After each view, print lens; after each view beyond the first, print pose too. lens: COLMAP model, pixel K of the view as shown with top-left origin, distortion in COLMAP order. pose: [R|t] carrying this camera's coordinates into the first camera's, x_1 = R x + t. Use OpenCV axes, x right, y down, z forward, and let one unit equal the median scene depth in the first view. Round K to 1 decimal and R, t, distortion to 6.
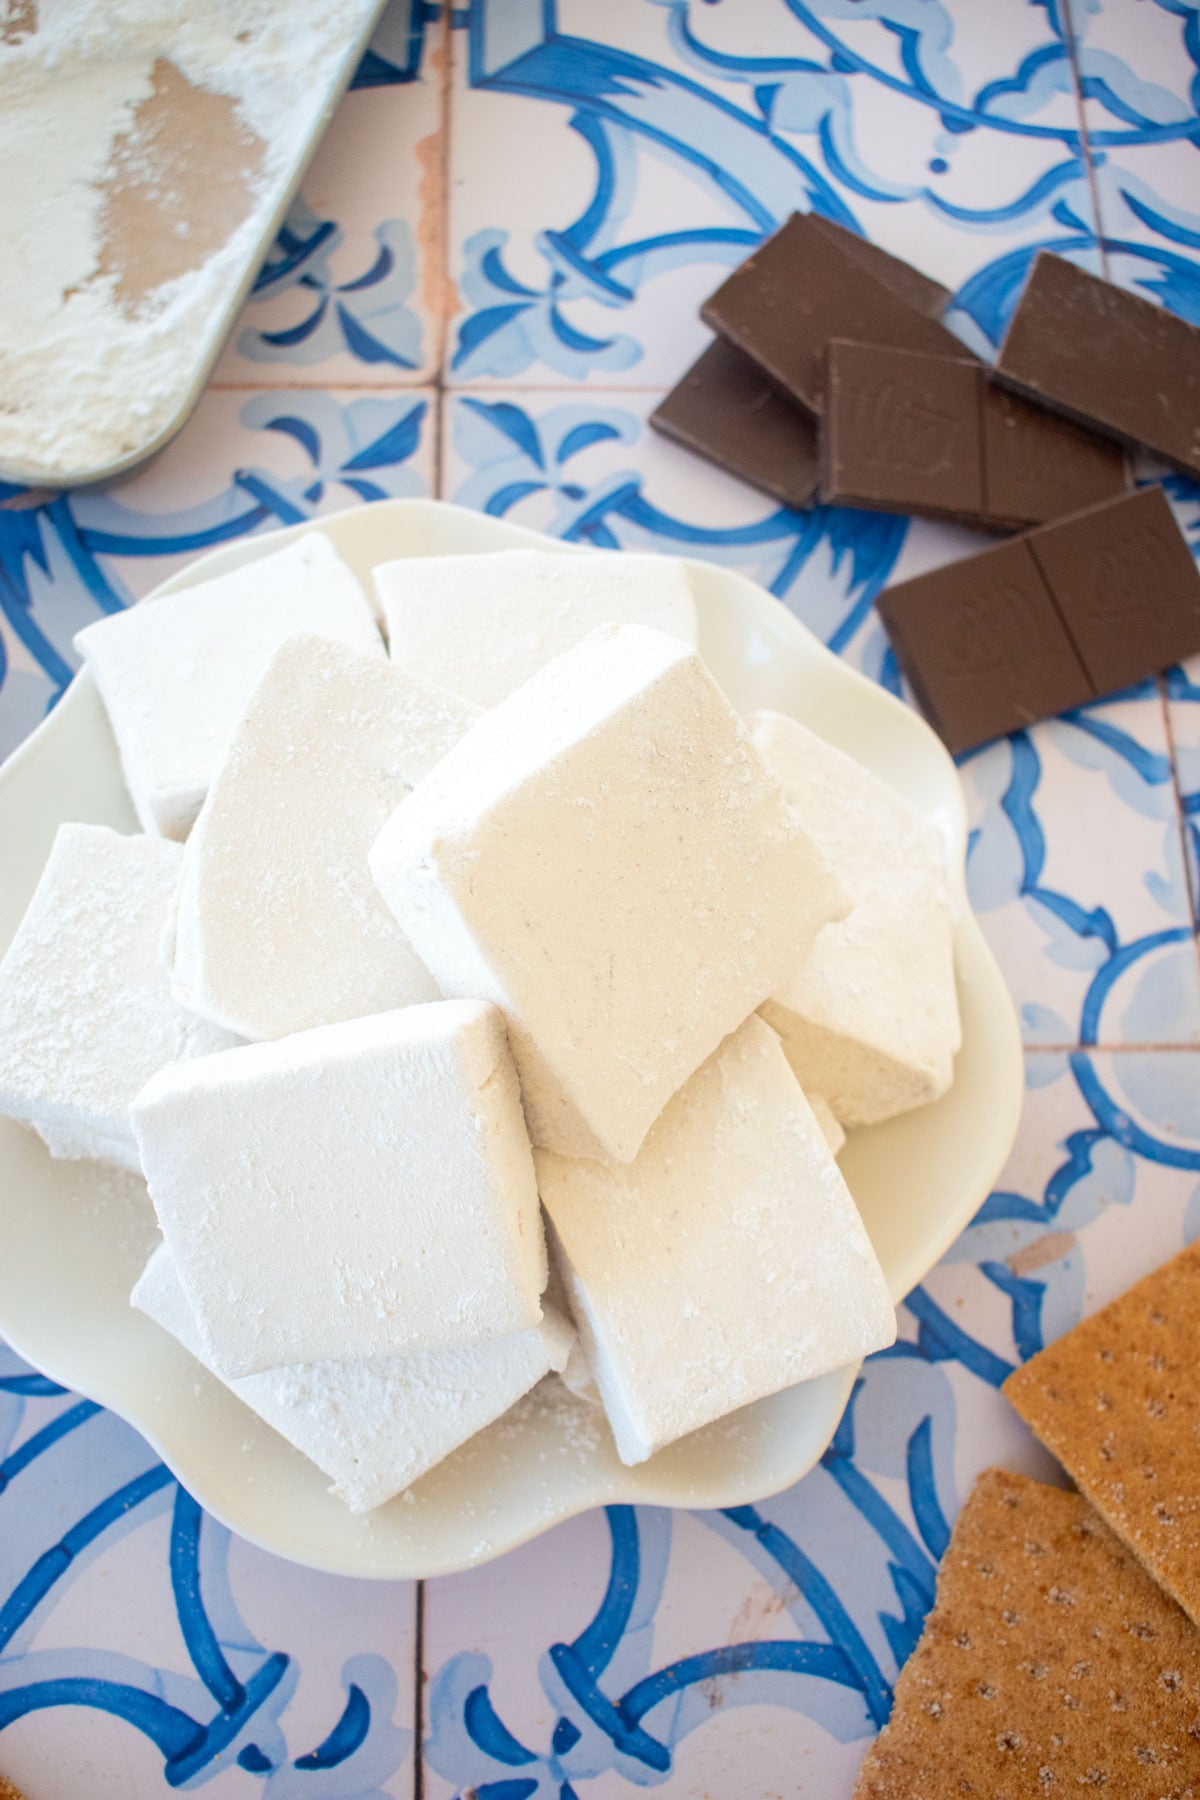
lens RADIAL K [[1886.1, 0, 594.3], [0, 1886.1, 898.1], [0, 0, 1]] dist [-0.066628, 0.000000]
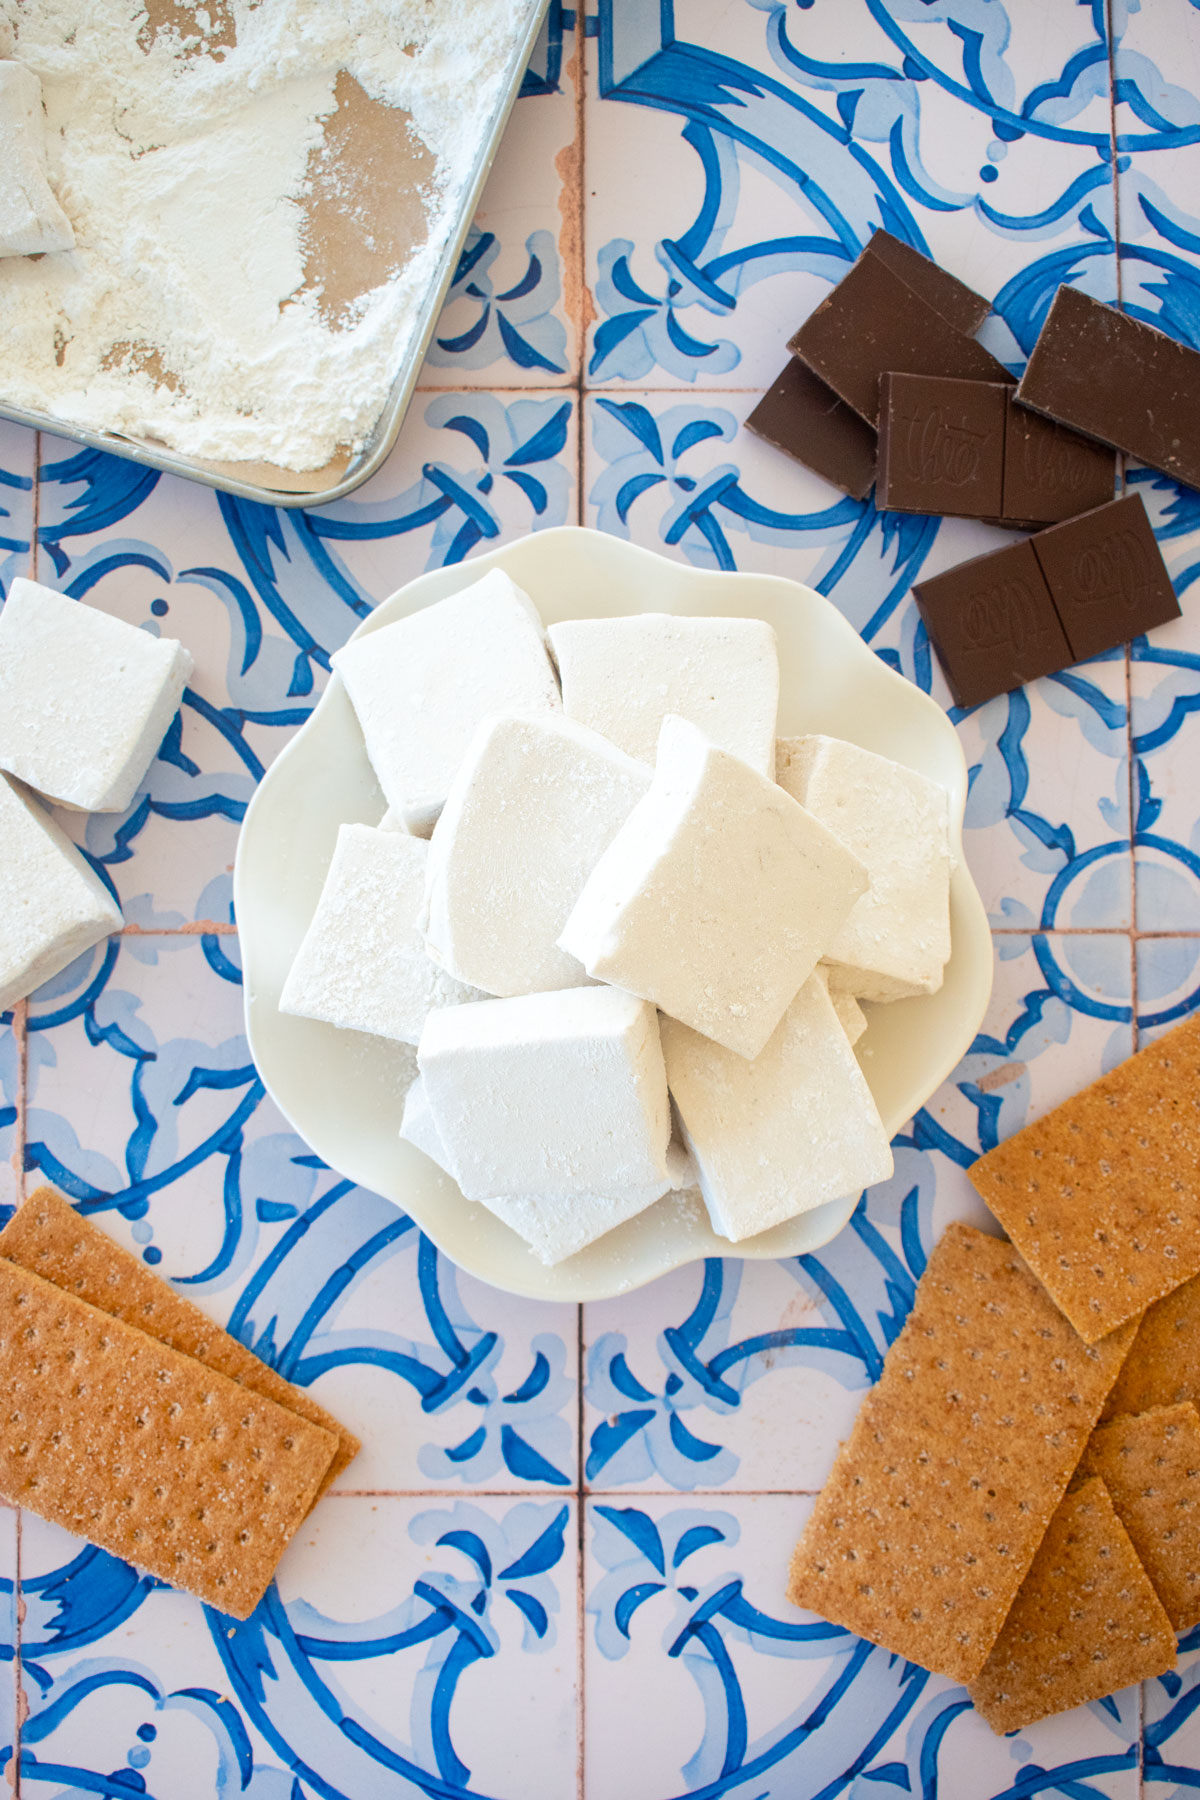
lens RADIAL K [[1886.1, 0, 606.3], [0, 1886.1, 903.4], [0, 0, 1]] dist [-0.066628, 0.000000]
pose [[0.999727, 0.012944, -0.019460, -0.038627], [-0.007005, 0.960294, 0.278901, -0.316486], [0.022297, -0.278688, 0.960123, -0.341985]]
